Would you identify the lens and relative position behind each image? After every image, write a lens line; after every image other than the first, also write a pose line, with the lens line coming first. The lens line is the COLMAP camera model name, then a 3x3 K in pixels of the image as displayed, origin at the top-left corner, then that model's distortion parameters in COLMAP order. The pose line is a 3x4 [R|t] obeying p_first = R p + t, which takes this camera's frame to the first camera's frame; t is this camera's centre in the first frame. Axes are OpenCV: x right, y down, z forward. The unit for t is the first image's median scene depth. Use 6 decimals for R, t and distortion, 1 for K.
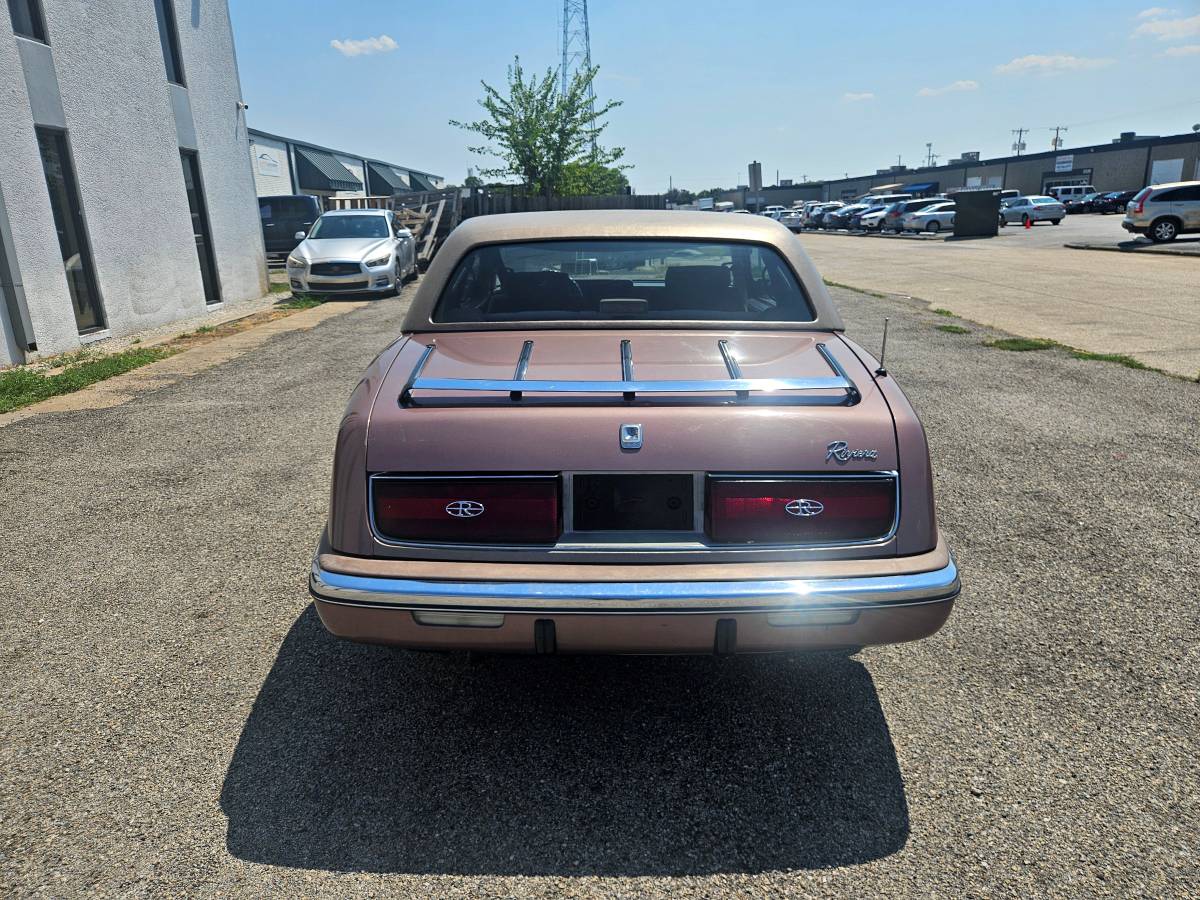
lens RADIAL K [[846.1, 0, 596.0], [0, 846.1, 462.7], [0, 0, 1]] dist [0.059318, -0.061040]
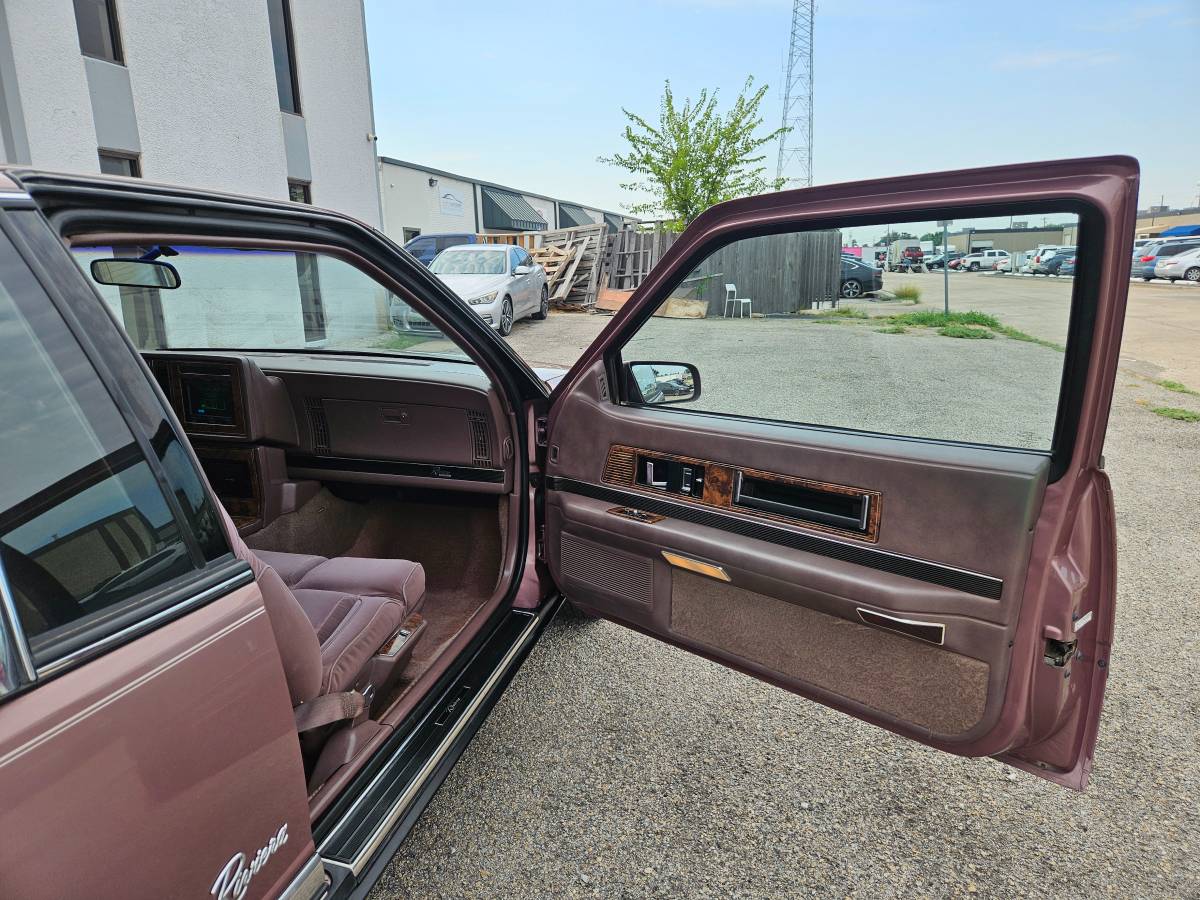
lens RADIAL K [[832.9, 0, 604.8], [0, 832.9, 459.6], [0, 0, 1]] dist [0.041990, -0.024914]
pose [[0.969984, 0.068356, -0.233364, 0.098081], [-0.079242, 0.996147, -0.037585, -0.042906], [0.229896, 0.054950, 0.971663, 0.174078]]
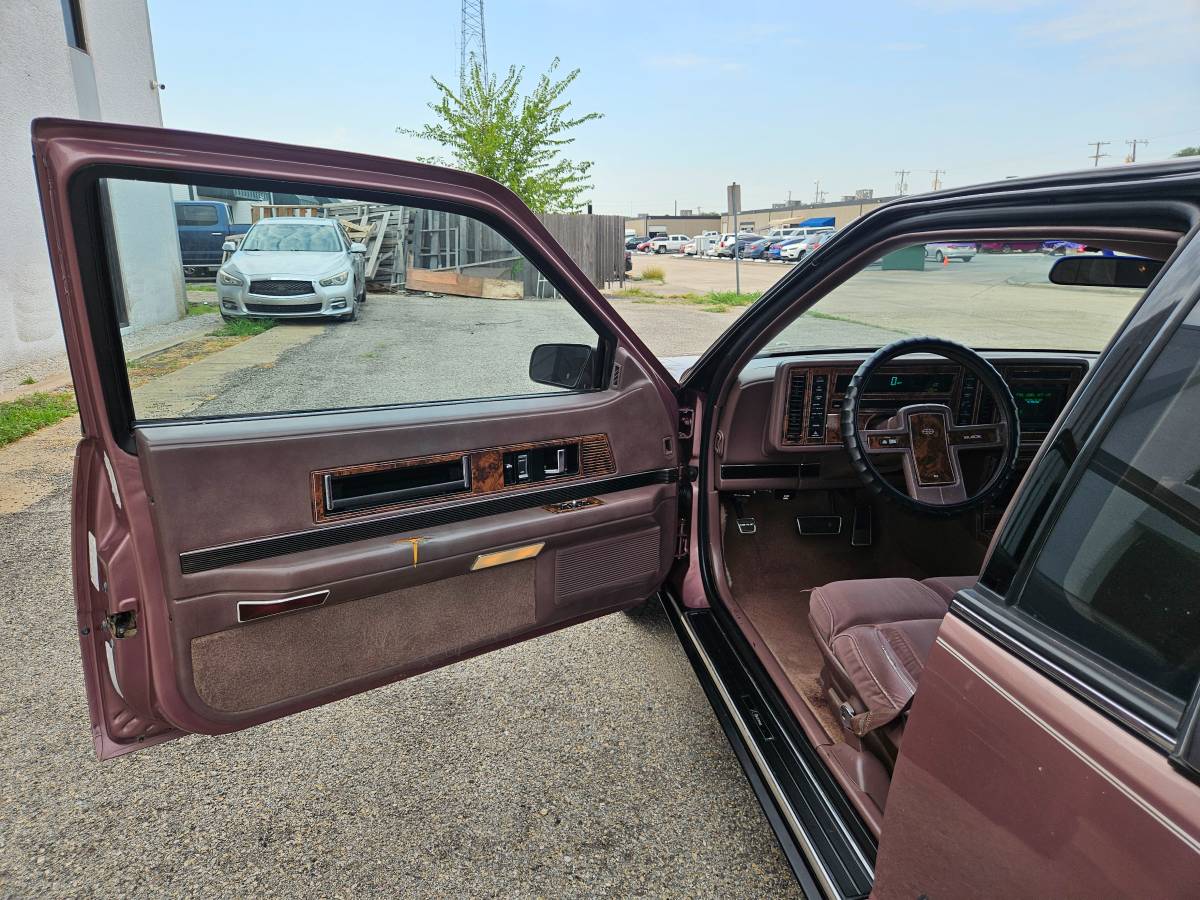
lens RADIAL K [[832.3, 0, 593.5], [0, 832.3, 455.2], [0, 0, 1]] dist [0.051803, -0.048543]
pose [[0.990811, -0.002454, 0.135231, -0.121046], [0.006691, 0.999500, -0.030889, -0.041054], [-0.135087, 0.031510, 0.990333, 0.173956]]
